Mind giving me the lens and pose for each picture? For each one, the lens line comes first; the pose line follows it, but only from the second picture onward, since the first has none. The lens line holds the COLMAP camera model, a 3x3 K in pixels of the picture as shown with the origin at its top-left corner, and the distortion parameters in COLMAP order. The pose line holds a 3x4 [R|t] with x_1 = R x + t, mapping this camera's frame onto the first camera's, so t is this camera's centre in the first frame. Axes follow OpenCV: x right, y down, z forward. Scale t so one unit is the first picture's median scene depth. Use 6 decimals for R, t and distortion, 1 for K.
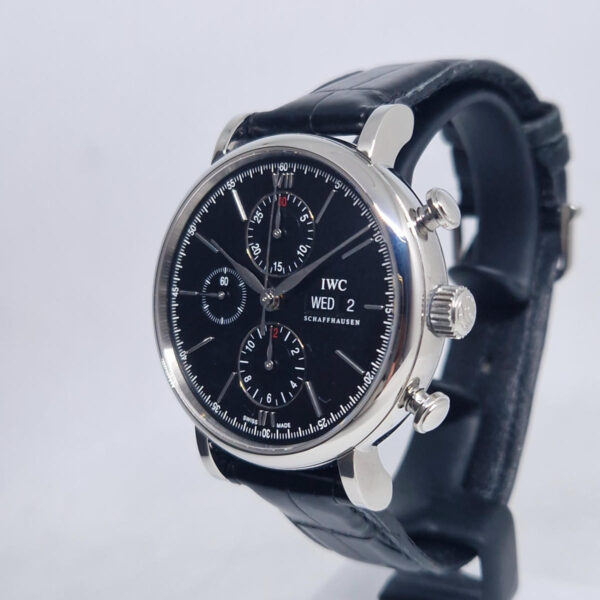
lens RADIAL K [[1044.4, 0, 348.8], [0, 1044.4, 343.8], [0, 0, 1]] dist [-0.068612, 0.000000]
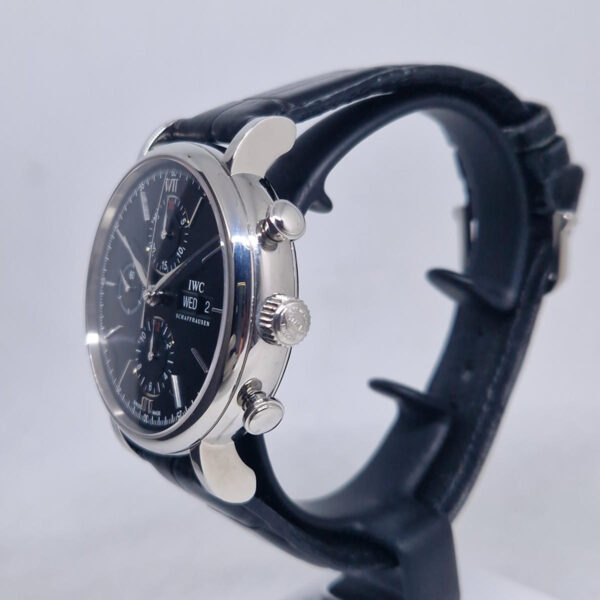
lens RADIAL K [[1044.4, 0, 271.6], [0, 1044.4, 320.8], [0, 0, 1]] dist [-0.068612, 0.000000]
pose [[0.933739, 0.079143, -0.349095, 0.415107], [-0.077227, 0.996824, 0.019427, -0.046666], [0.349524, 0.008820, 0.936886, 0.032605]]
